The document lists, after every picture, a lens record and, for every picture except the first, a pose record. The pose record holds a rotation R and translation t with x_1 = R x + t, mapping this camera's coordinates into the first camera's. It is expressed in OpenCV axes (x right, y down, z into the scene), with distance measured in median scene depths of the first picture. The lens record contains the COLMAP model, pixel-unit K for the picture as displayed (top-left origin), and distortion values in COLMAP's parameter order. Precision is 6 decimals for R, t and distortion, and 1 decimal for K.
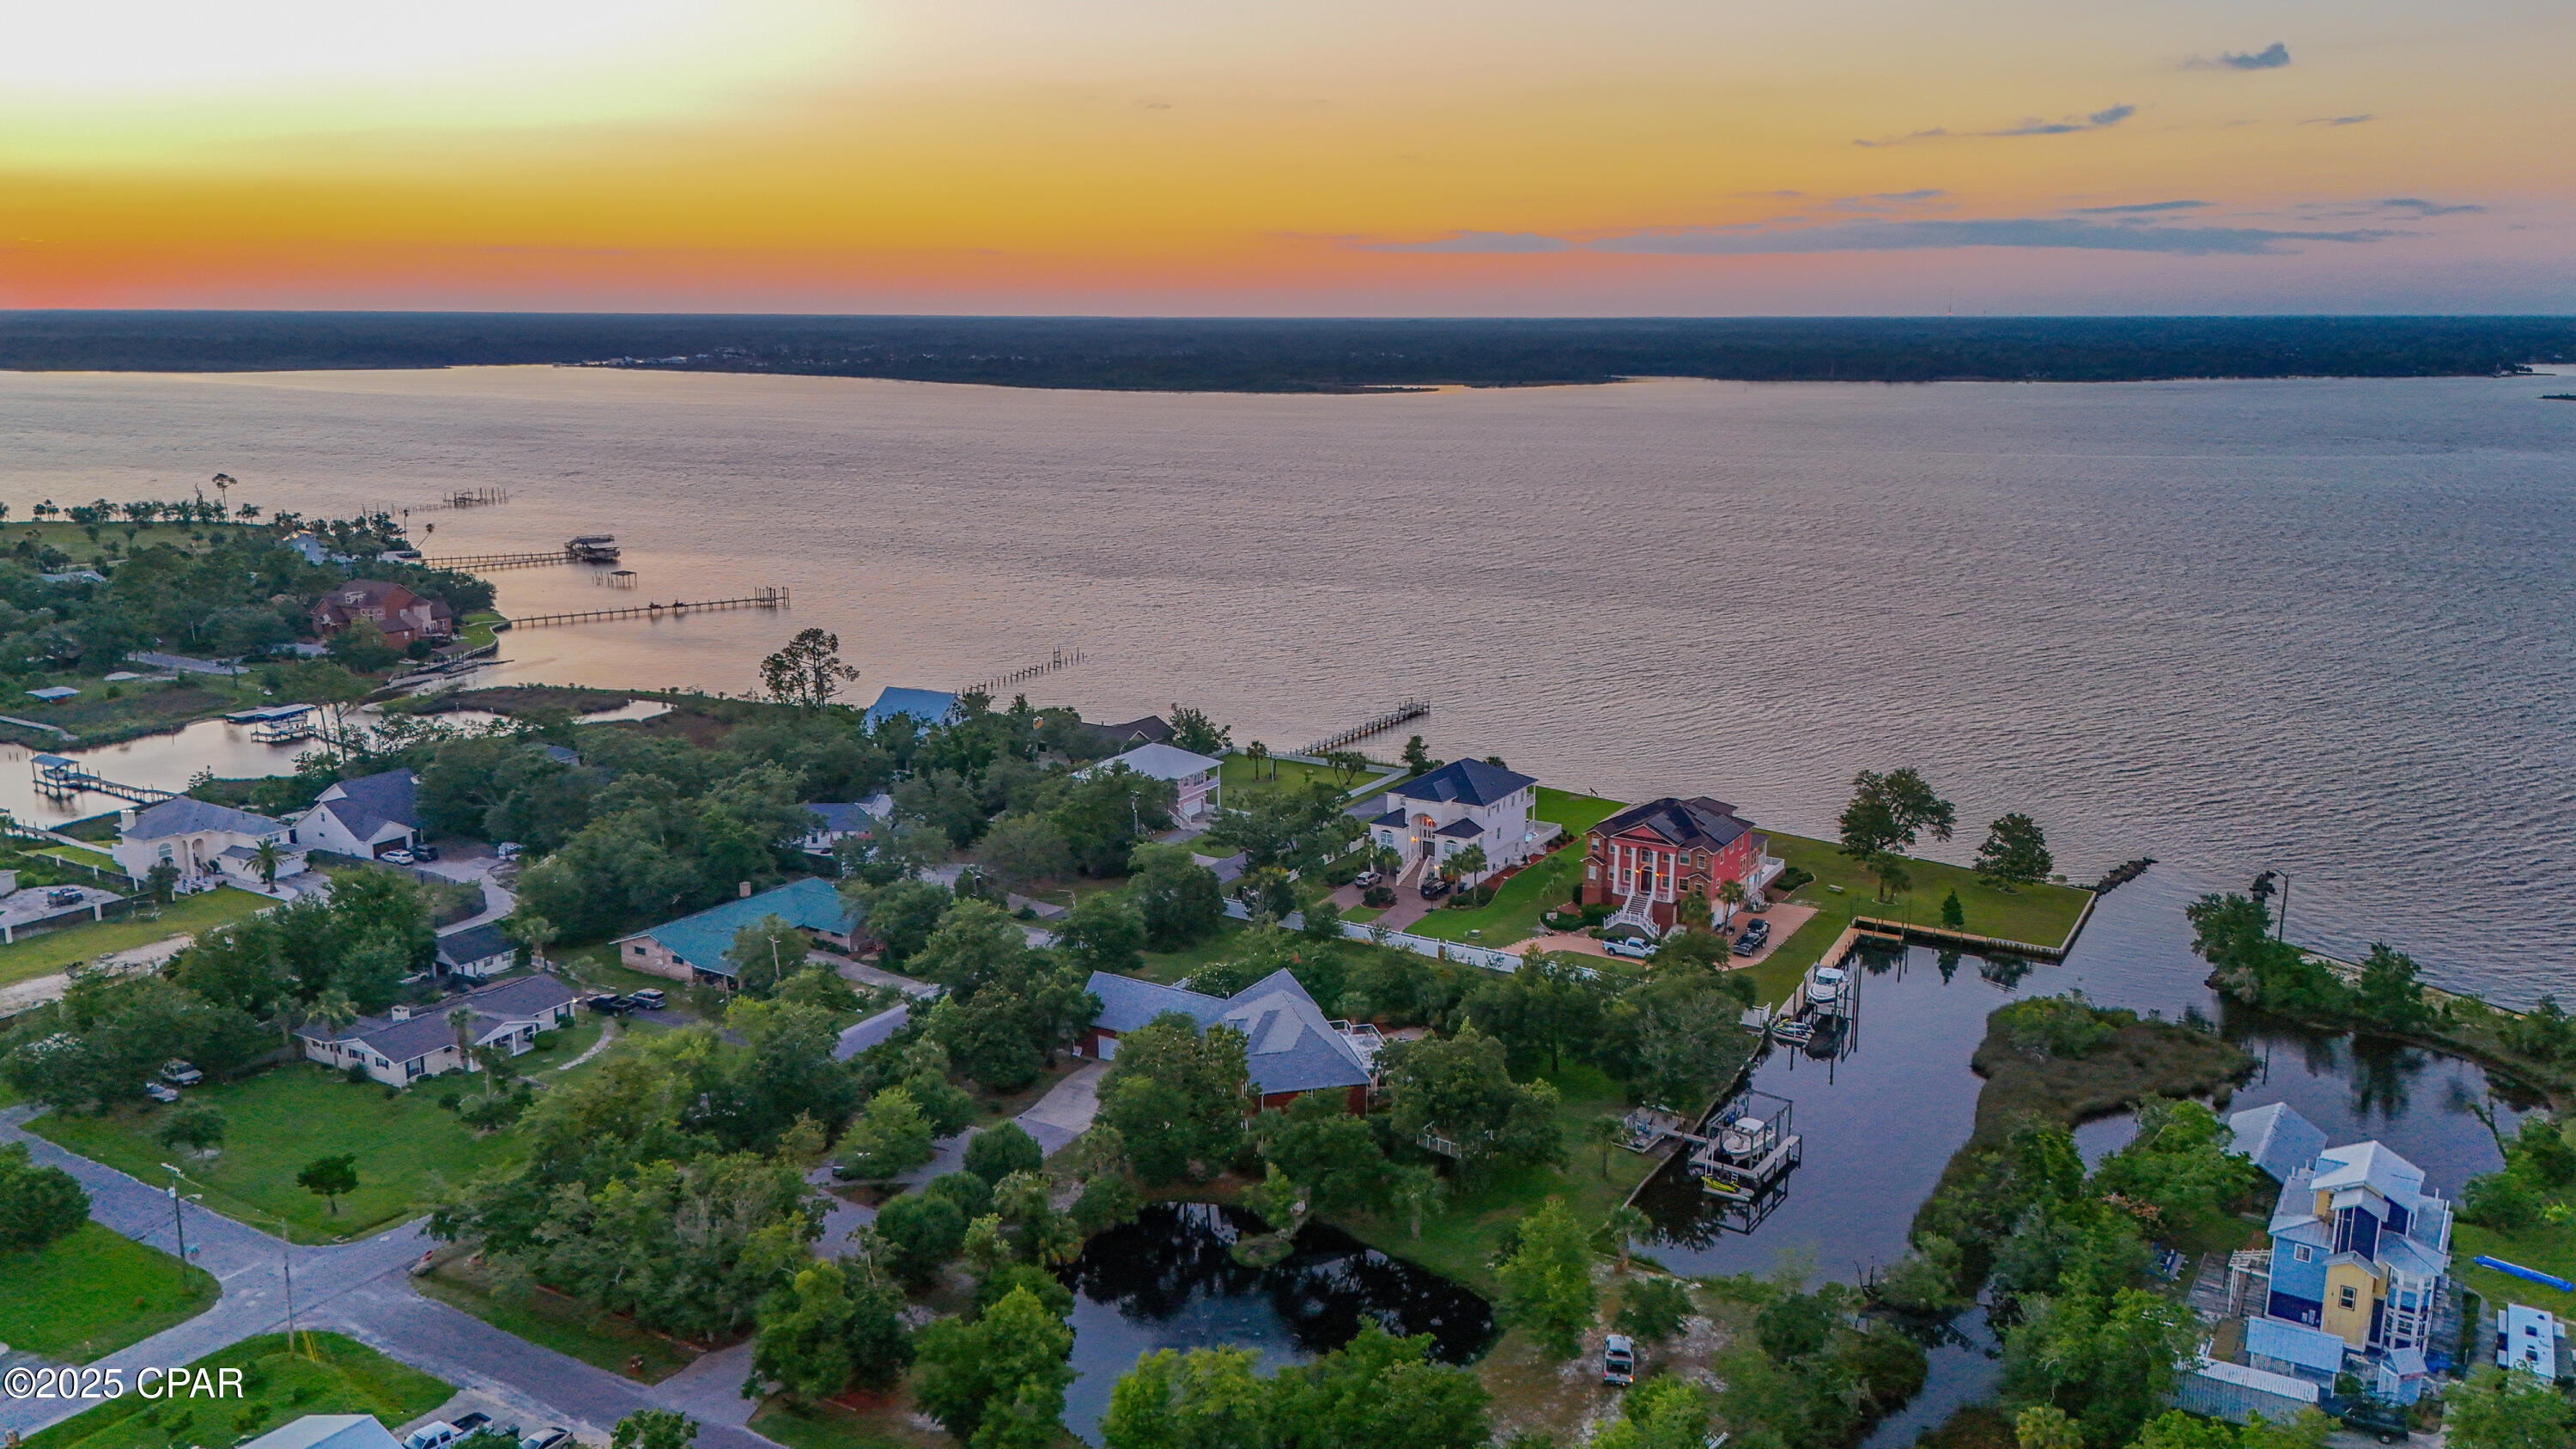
lens RADIAL K [[1903.7, 0, 1279.6], [0, 1903.7, 713.7], [0, 0, 1]] dist [0.065801, -0.053812]
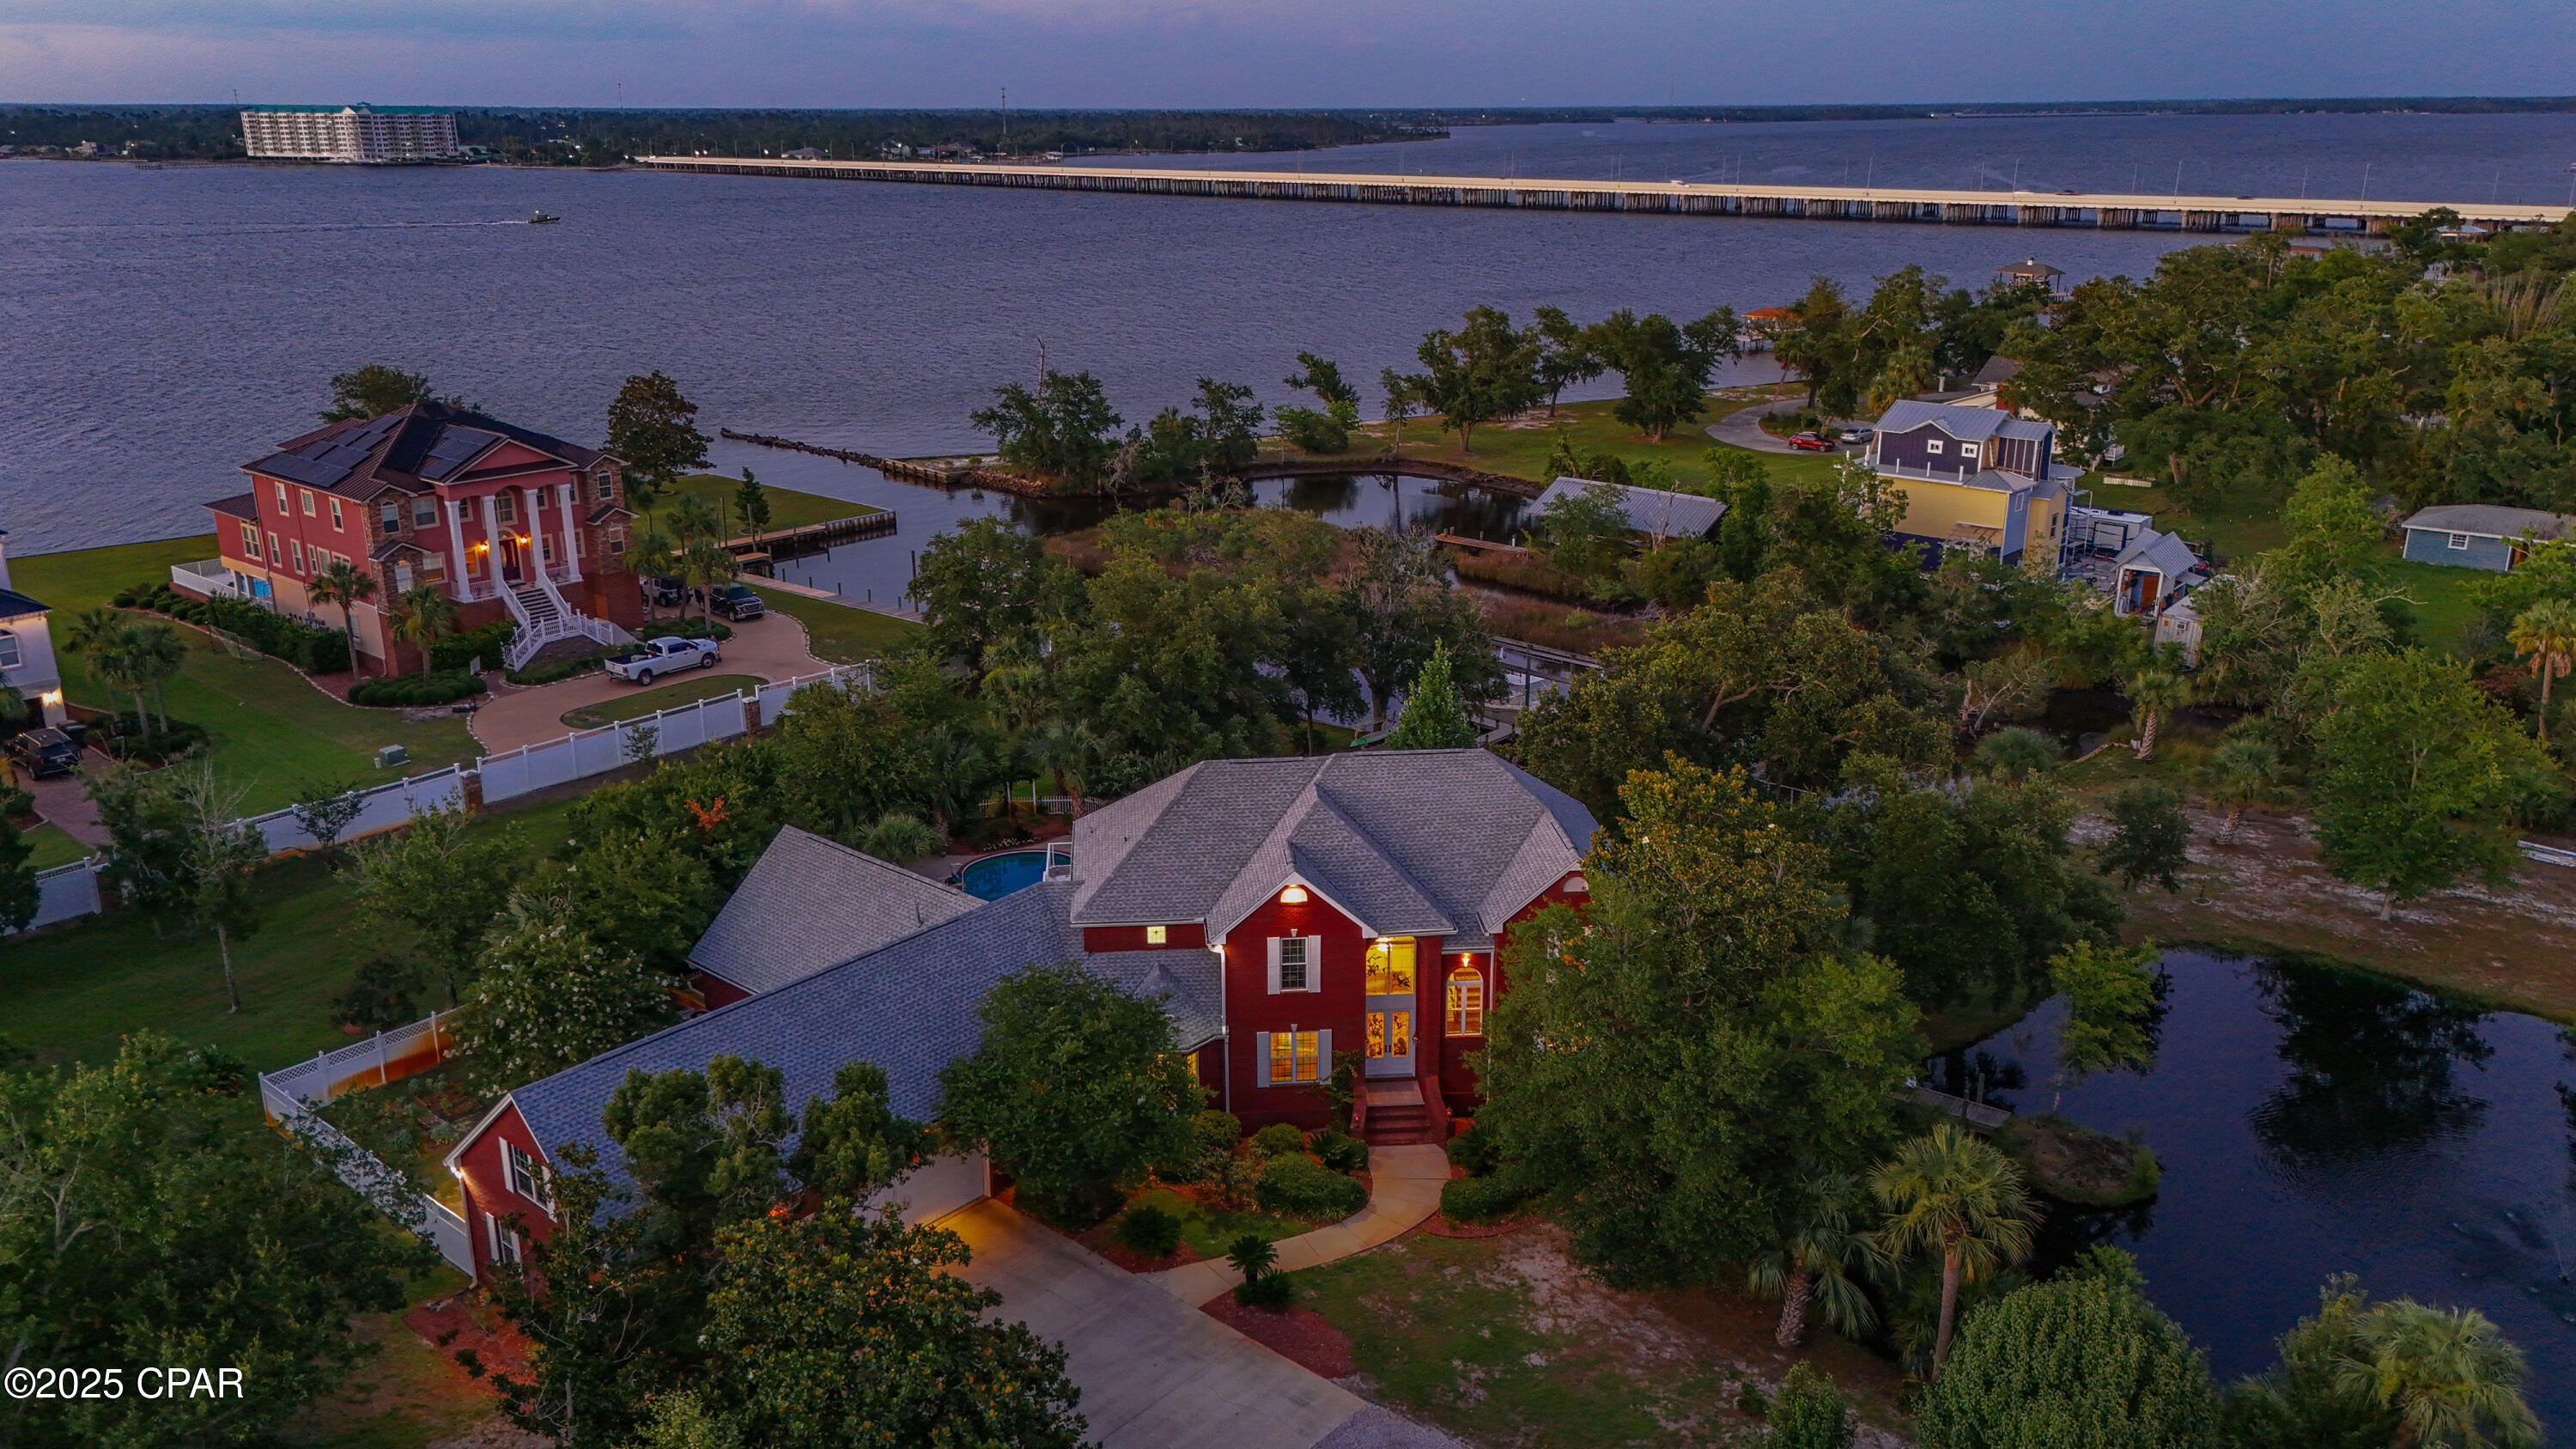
lens RADIAL K [[1901.3, 0, 1280.3], [0, 1901.3, 710.8], [0, 0, 1]] dist [0.070201, -0.058806]
pose [[0.163554, -0.300105, 0.939780, -0.260587], [0.207704, 0.941730, 0.264580, 0.033789], [-0.964422, 0.151923, 0.216356, 0.708153]]
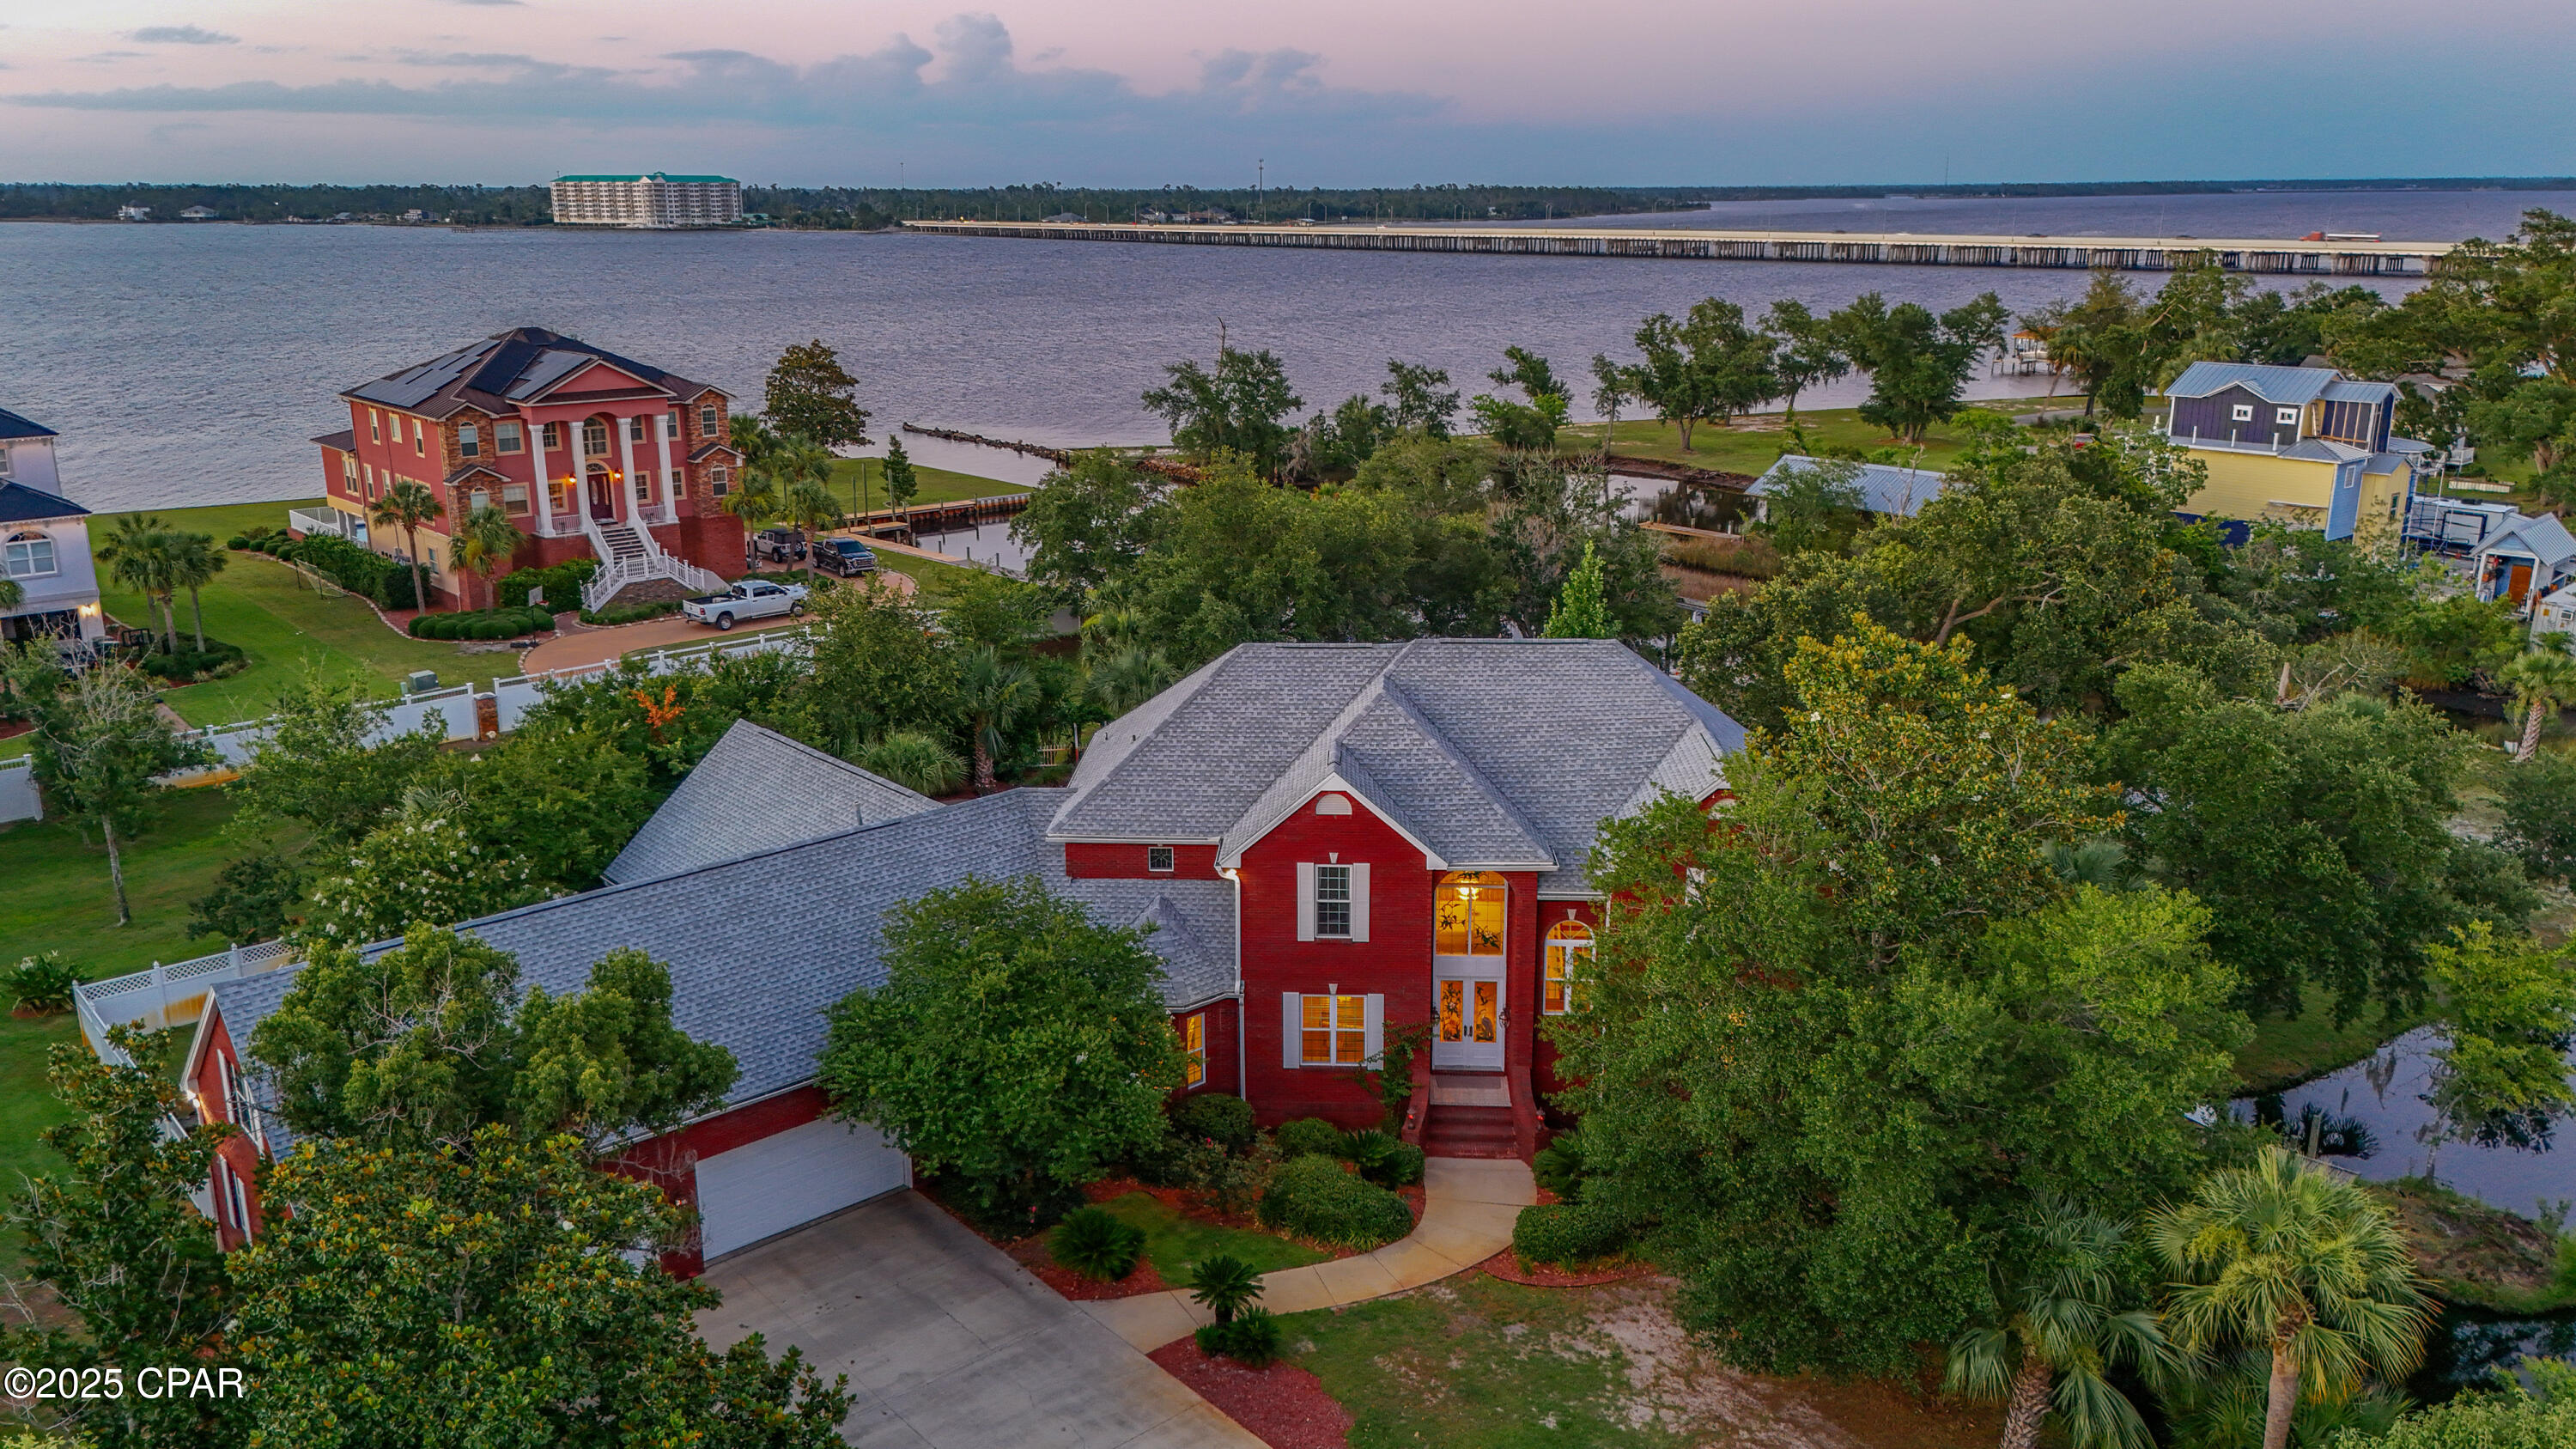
lens RADIAL K [[1903.7, 0, 1279.6], [0, 1903.7, 713.7], [0, 0, 1]] dist [0.065801, -0.053812]
pose [[0.290827, -0.256804, 0.921668, -0.200210], [0.202245, 0.958039, 0.203121, 0.077465], [-0.935156, 0.127329, 0.330561, 0.706856]]
